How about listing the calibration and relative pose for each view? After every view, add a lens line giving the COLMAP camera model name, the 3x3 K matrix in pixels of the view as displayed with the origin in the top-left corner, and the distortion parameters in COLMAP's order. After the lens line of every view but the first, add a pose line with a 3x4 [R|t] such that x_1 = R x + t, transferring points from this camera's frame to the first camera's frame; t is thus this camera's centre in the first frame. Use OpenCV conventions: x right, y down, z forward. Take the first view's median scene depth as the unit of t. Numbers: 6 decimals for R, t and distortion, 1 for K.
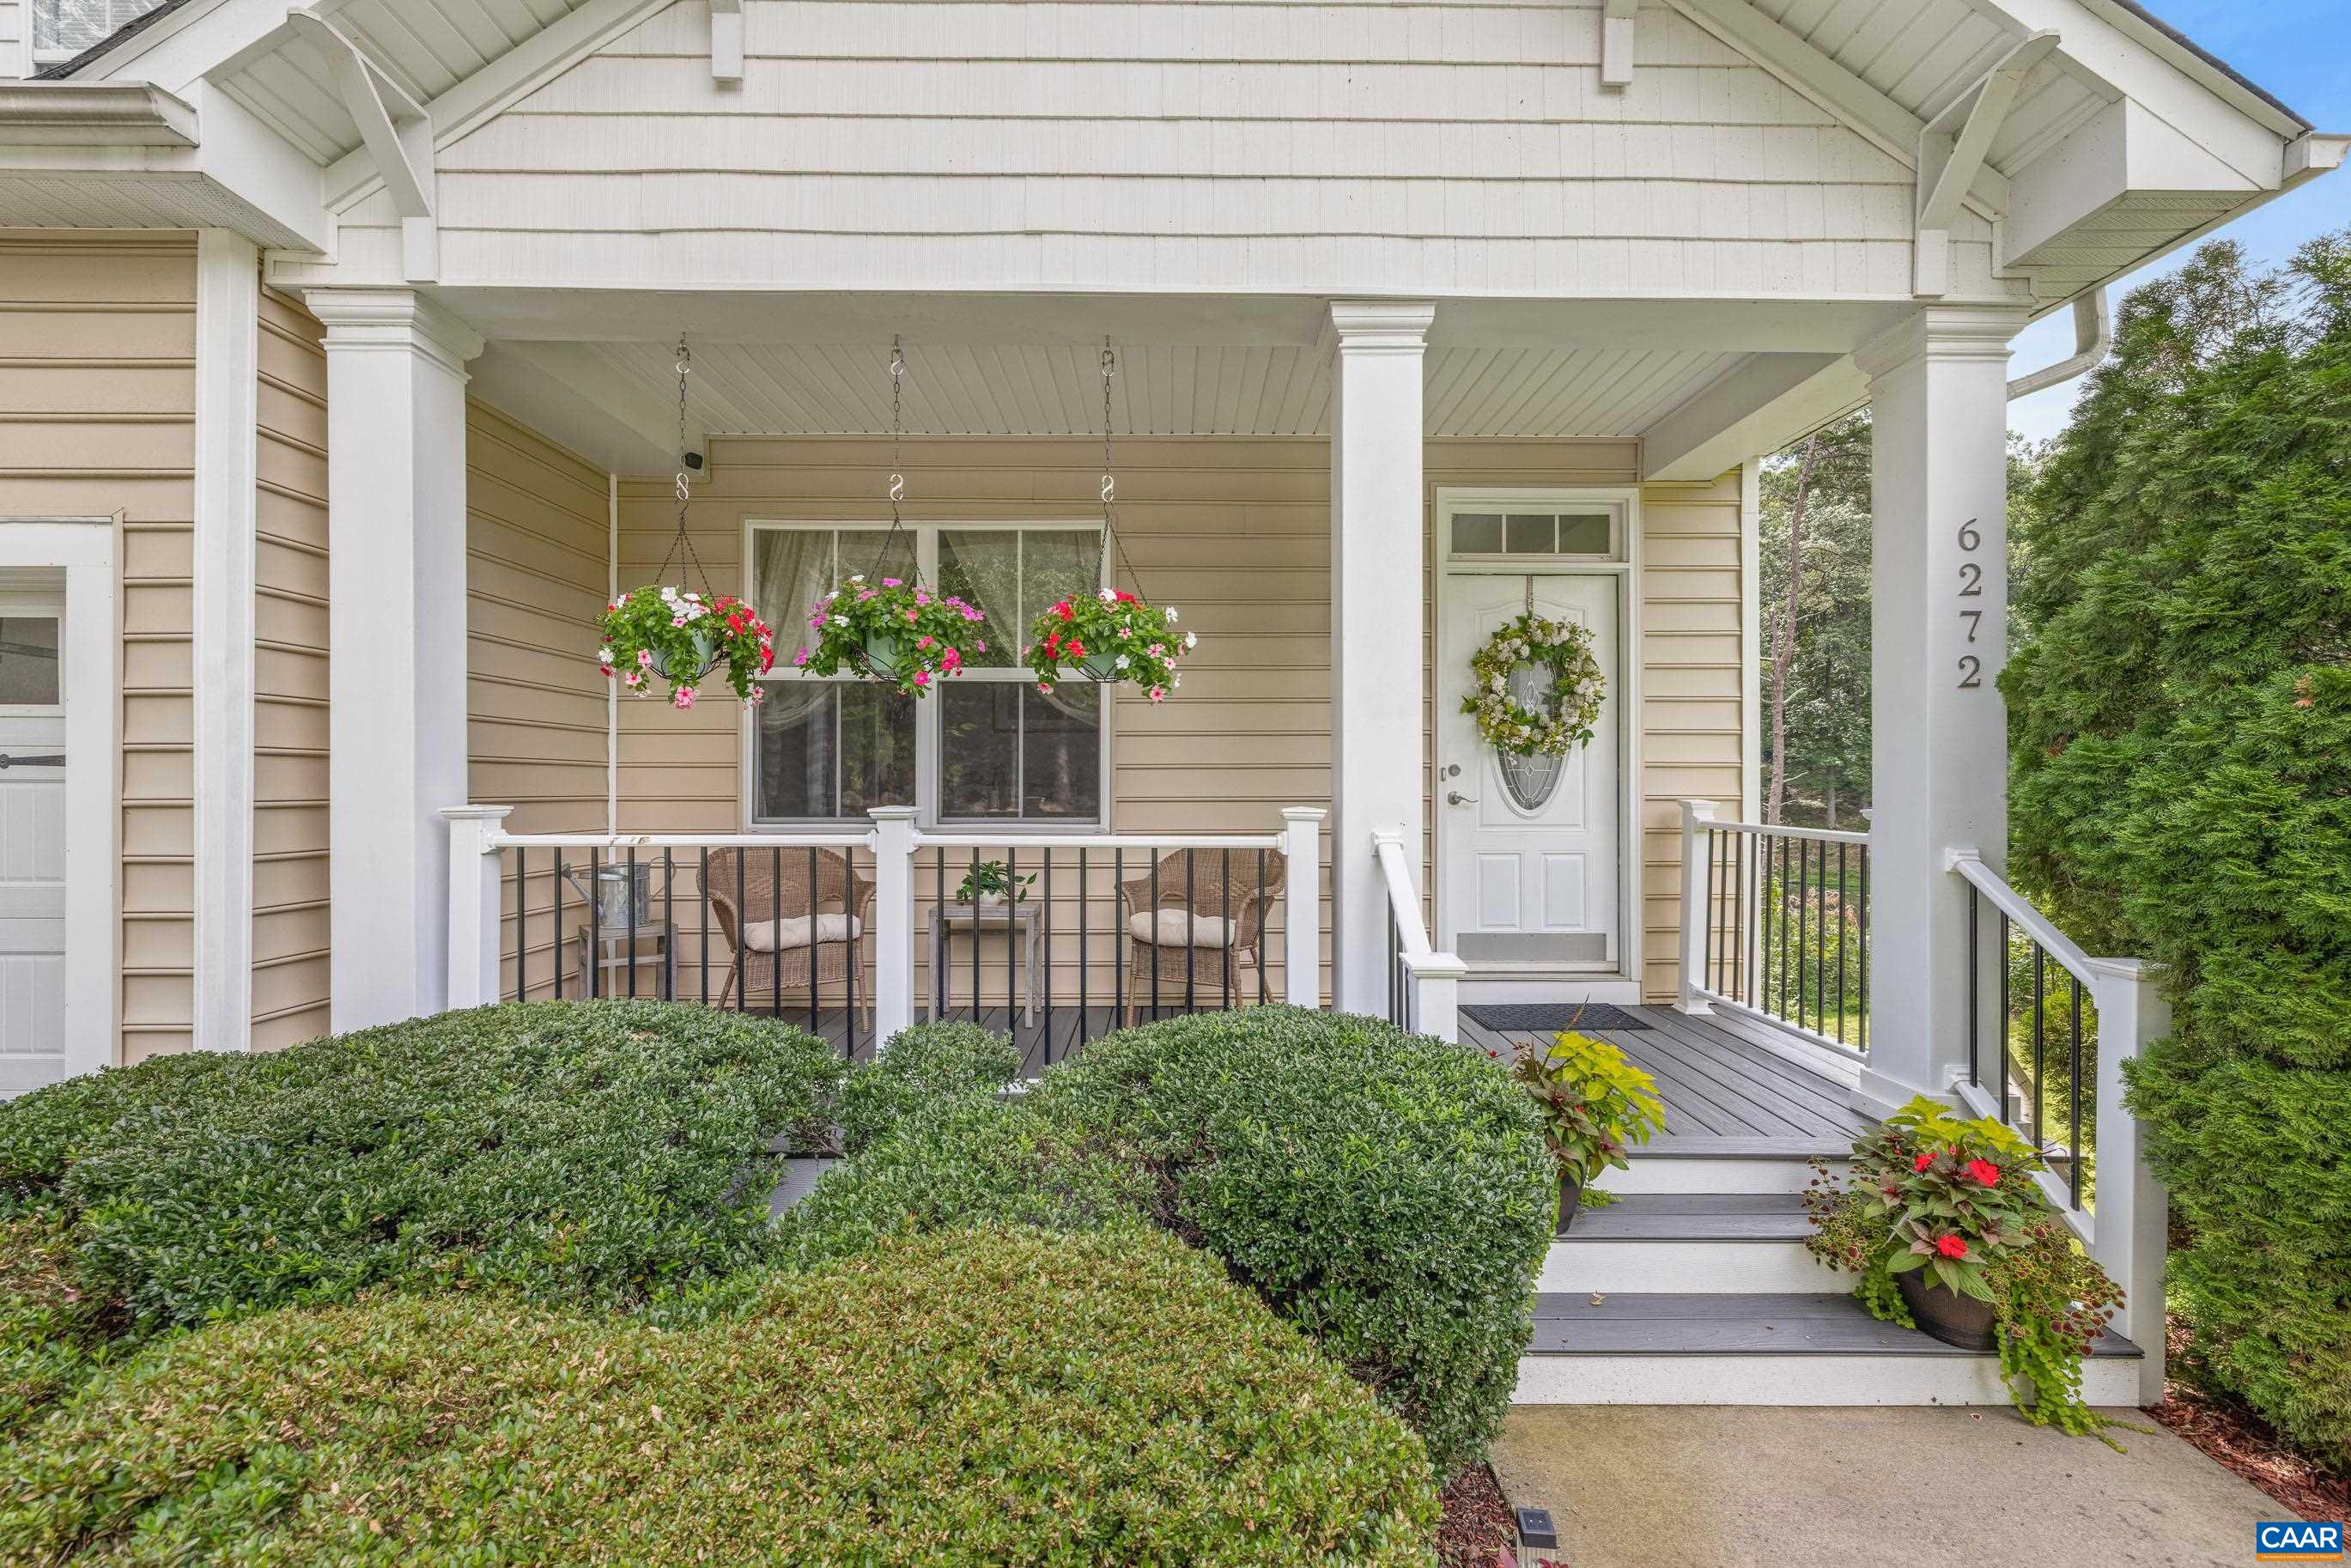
lens RADIAL K [[985.2, 0, 1181.1], [0, 985.2, 782.1], [0, 0, 1]] dist [0.002256, 0.000566]
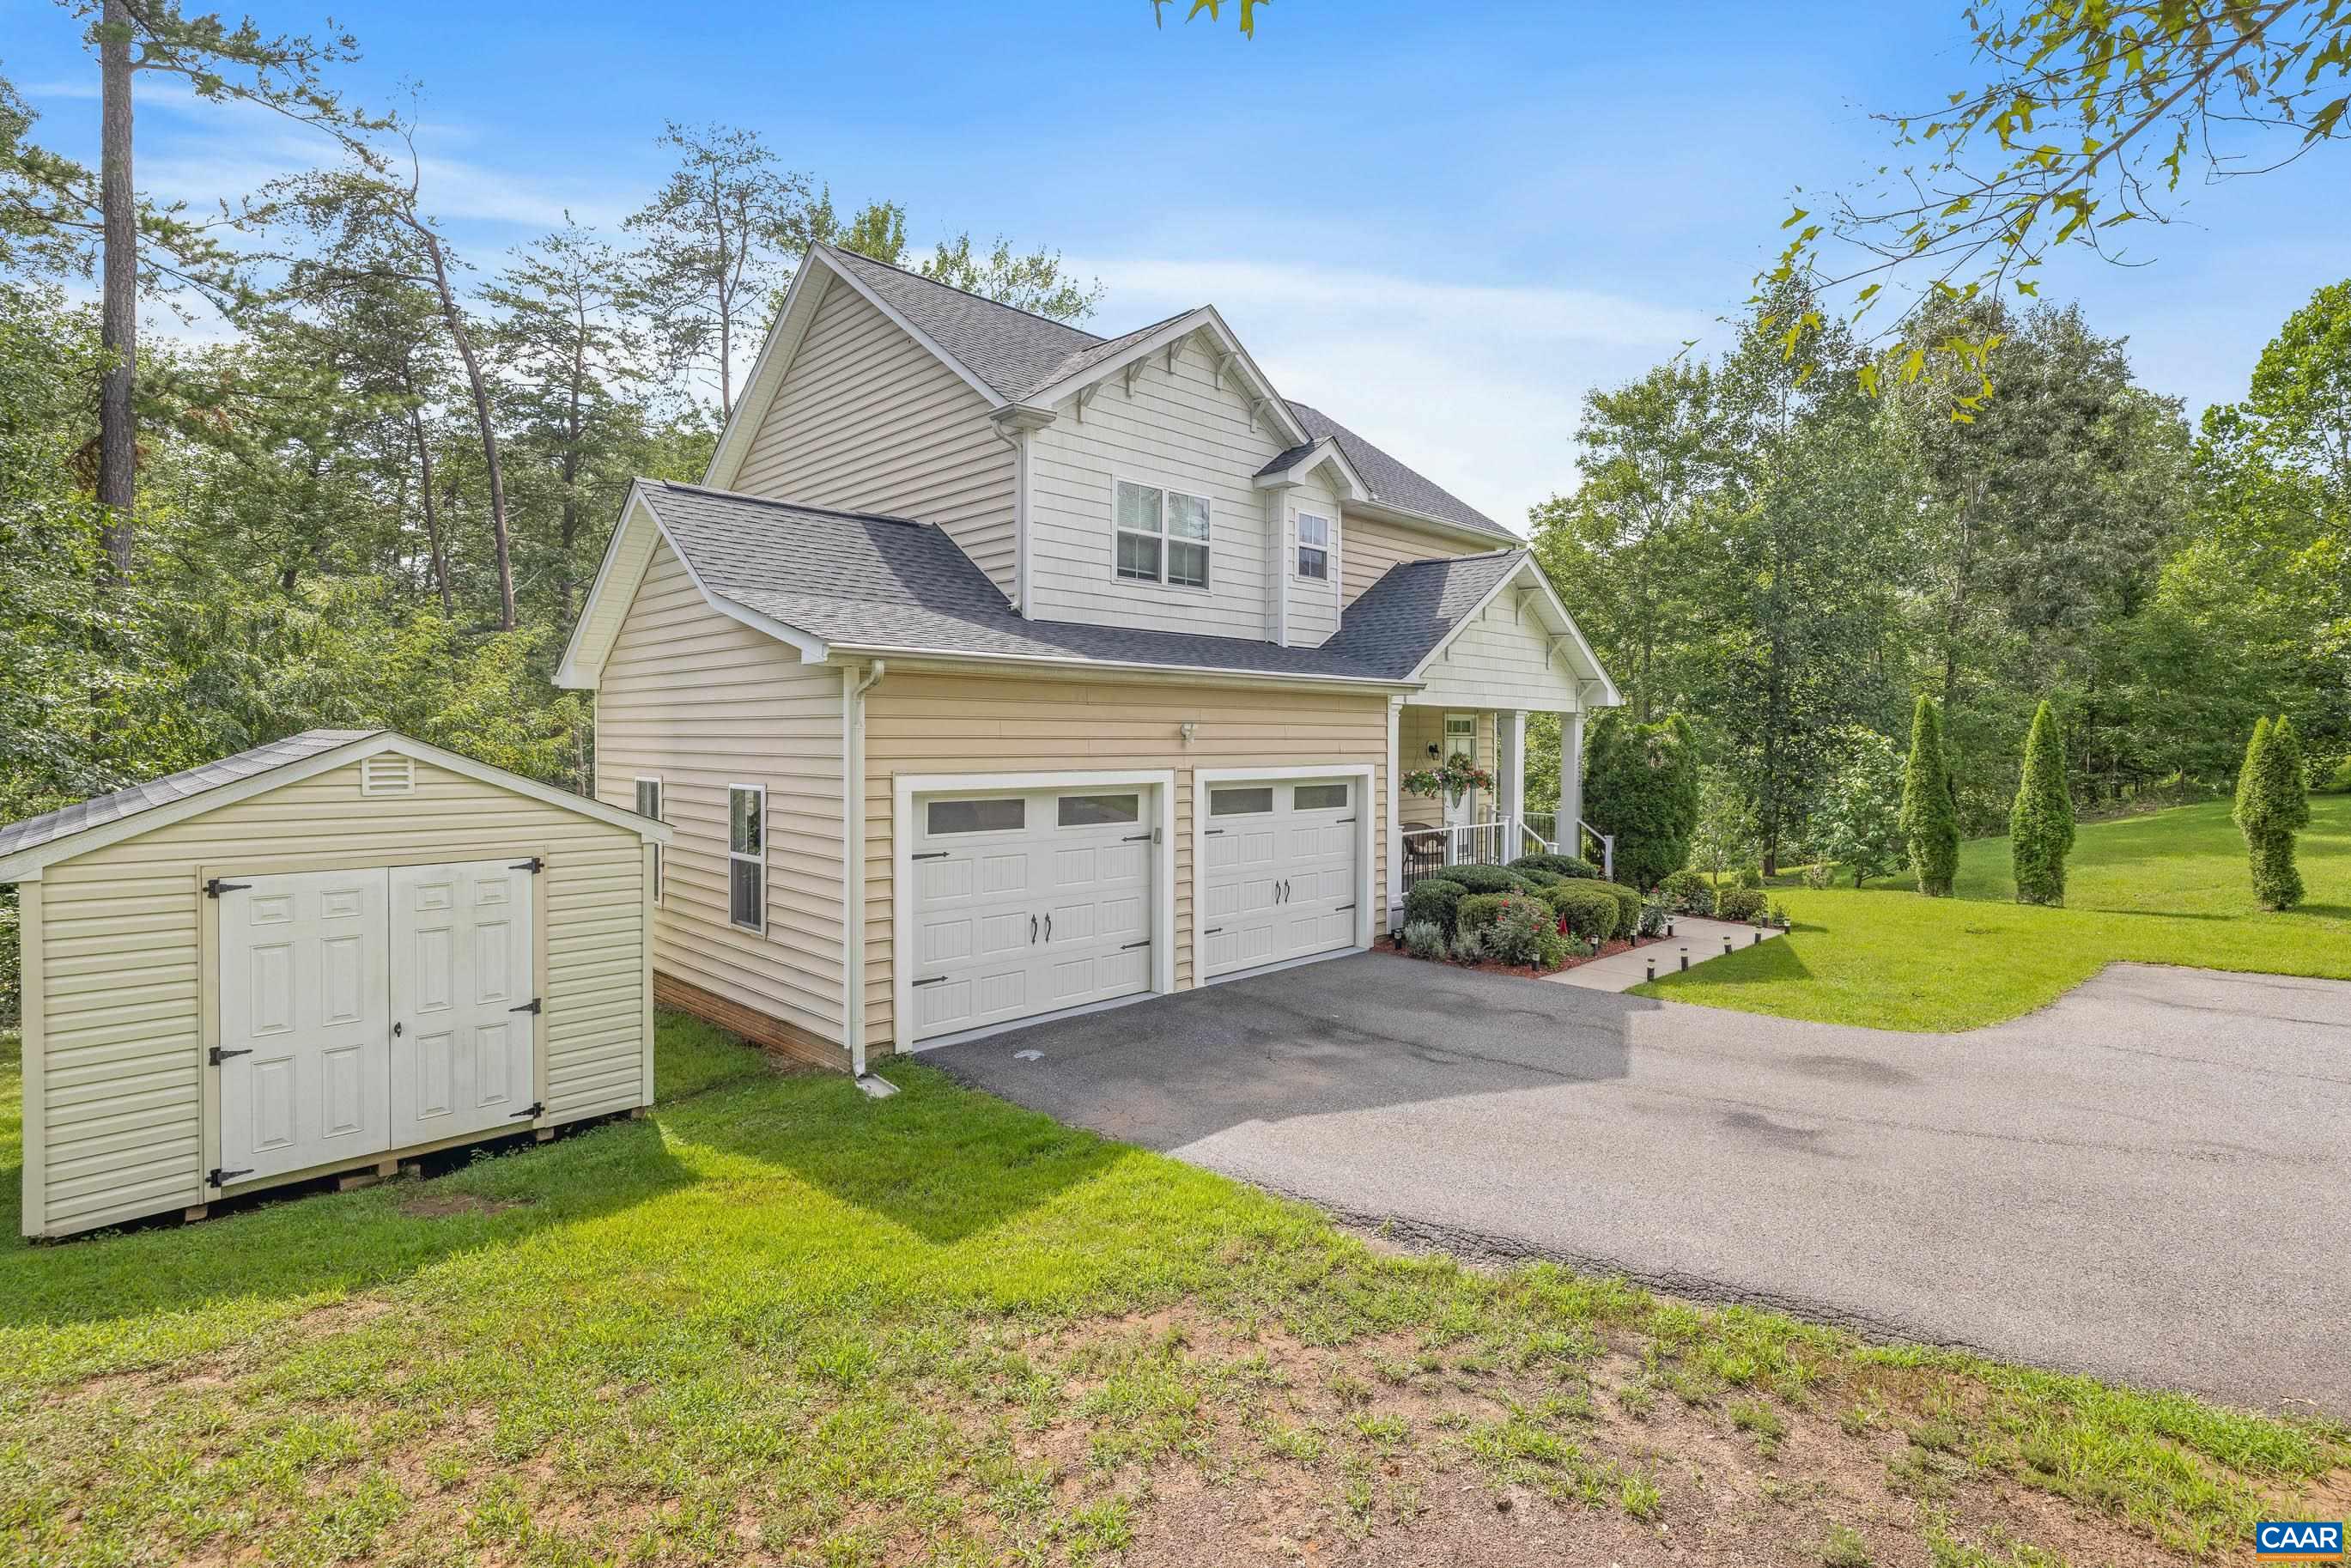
lens RADIAL K [[1076.0, 0, 1271.9], [0, 1076.0, 744.3], [0, 0, 1]] dist [0.004999, -0.000126]
pose [[0.691203, -0.002562, 0.722656, -4.402370], [-0.007746, 0.999910, 0.010954, -0.366623], [-0.722619, -0.013170, 0.691121, -1.736119]]
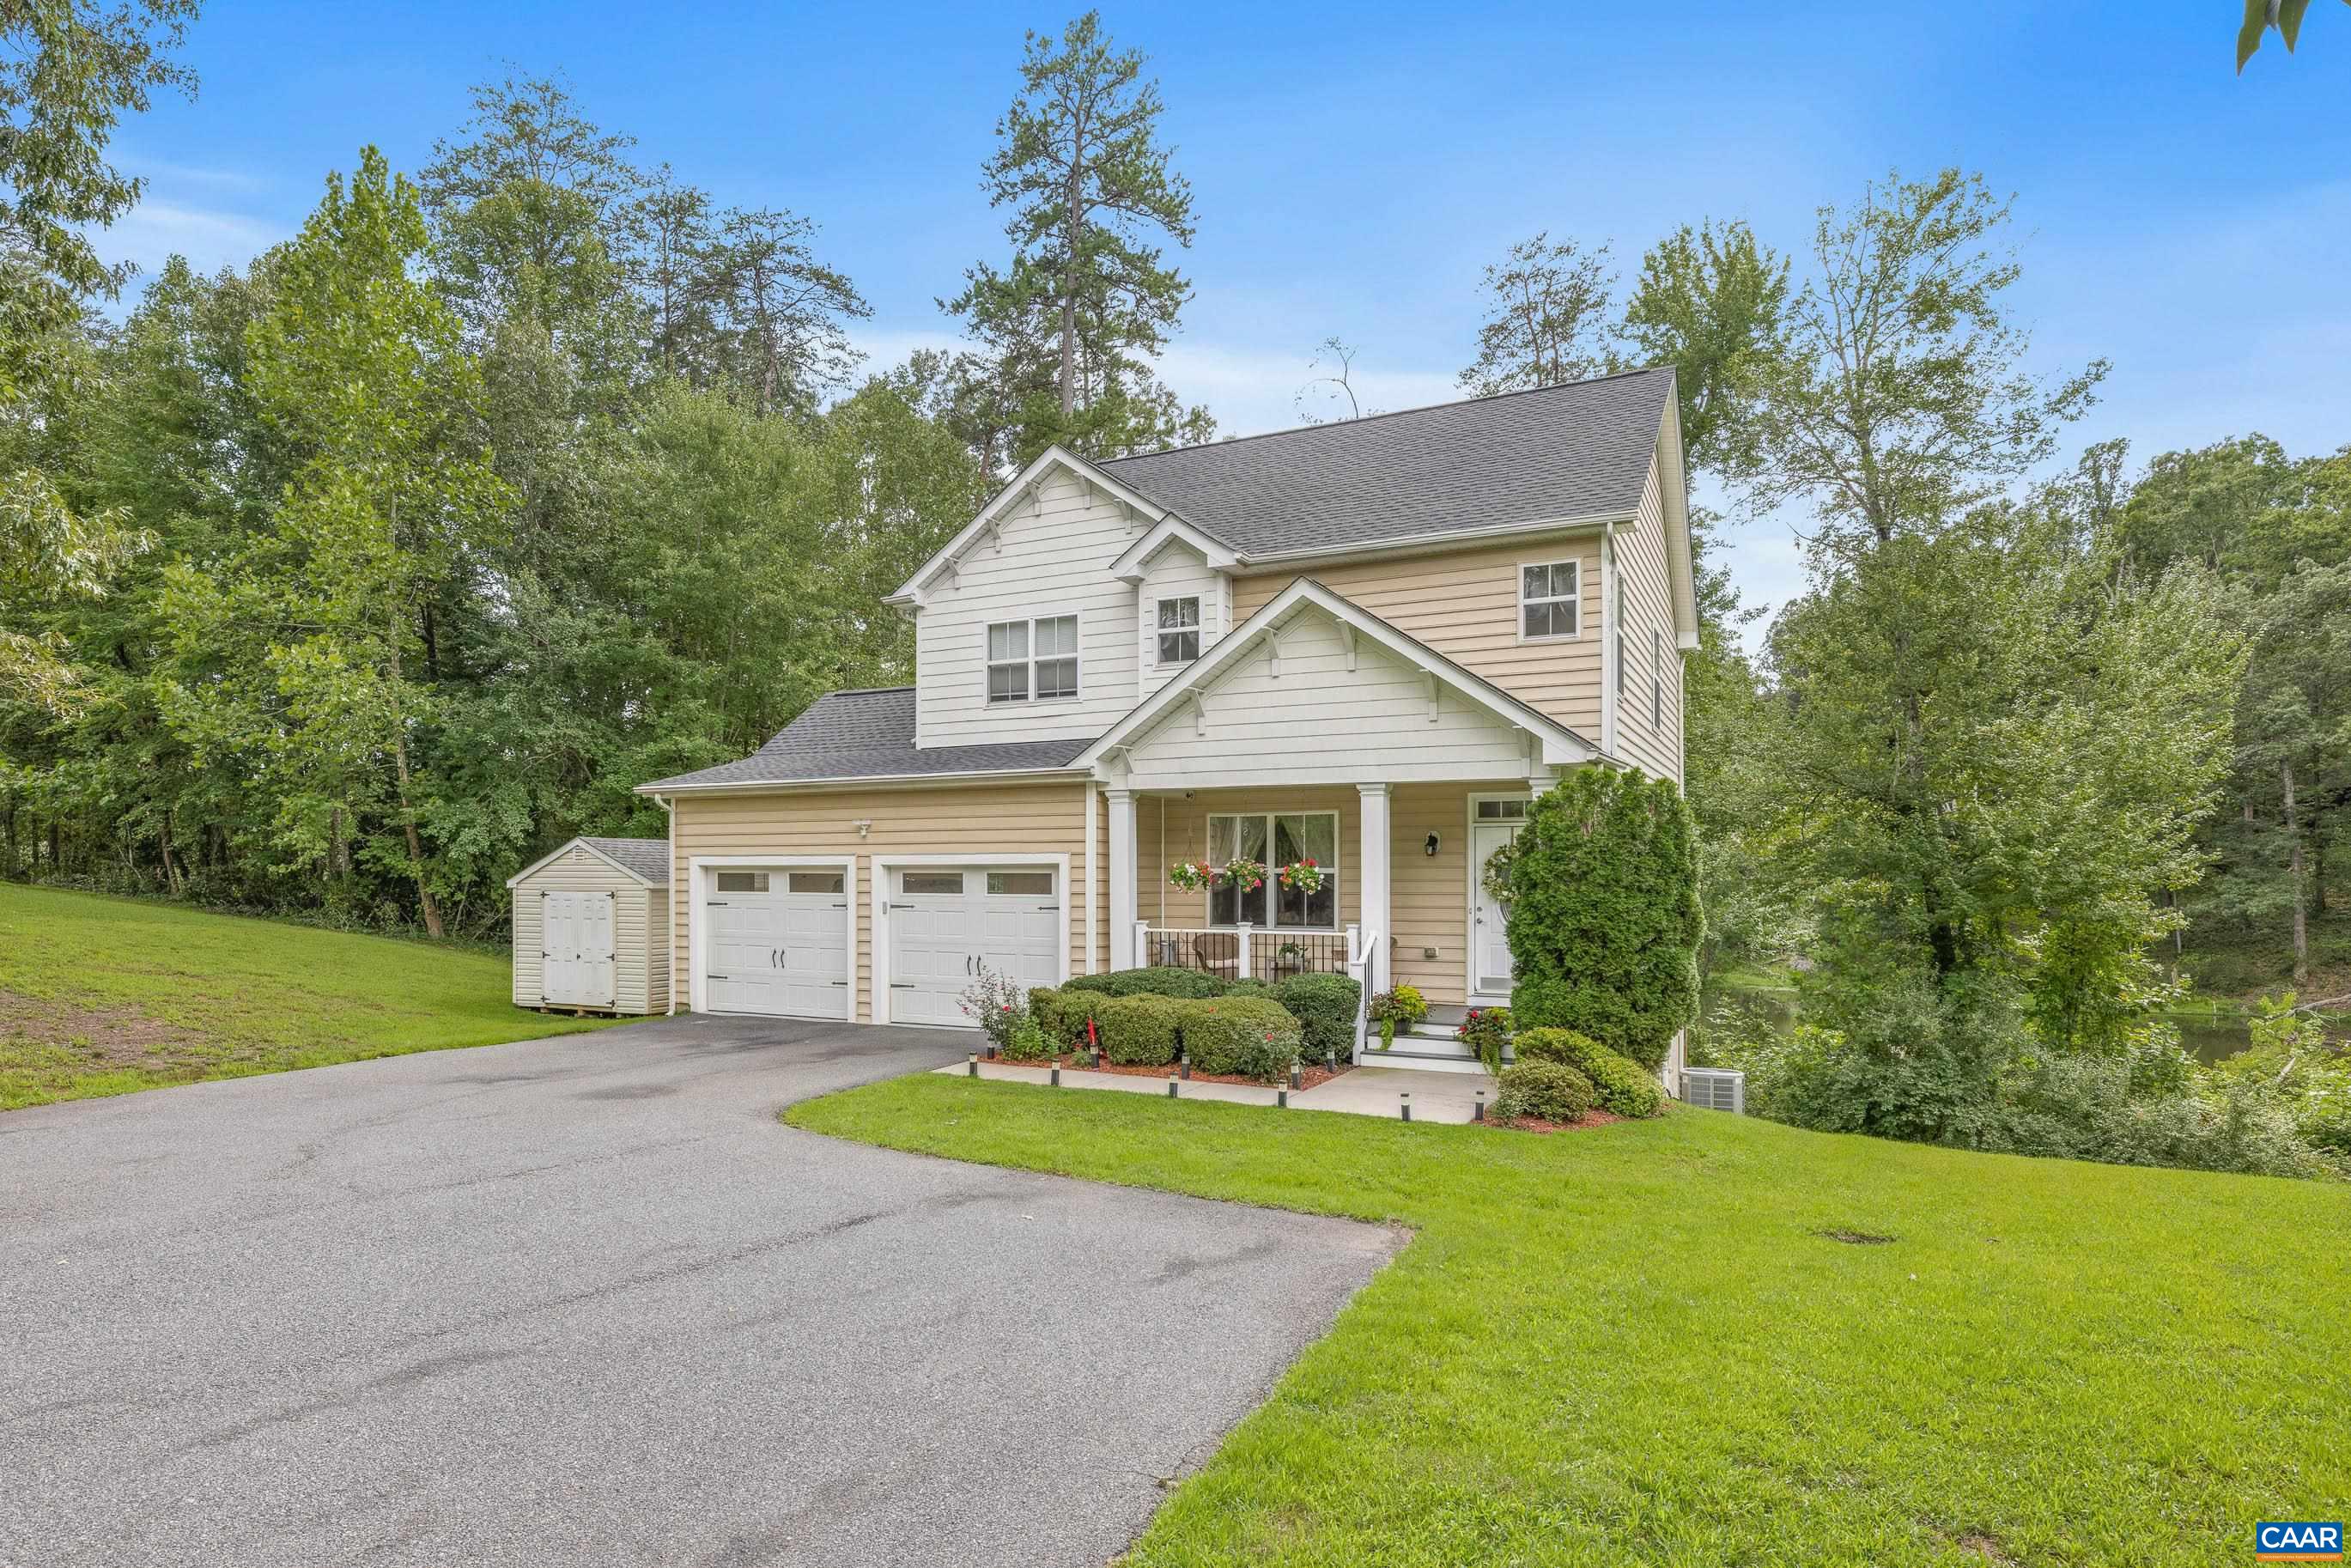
lens RADIAL K [[1328.1, 0, 1121.2], [0, 1328.1, 881.6], [0, 0, 1]] dist [0.005356, -0.000275]
pose [[0.884720, 0.001247, -0.466121, 1.642904], [0.001162, 0.999987, 0.004882, -0.154564], [0.466121, -0.004860, 0.884708, -3.654734]]
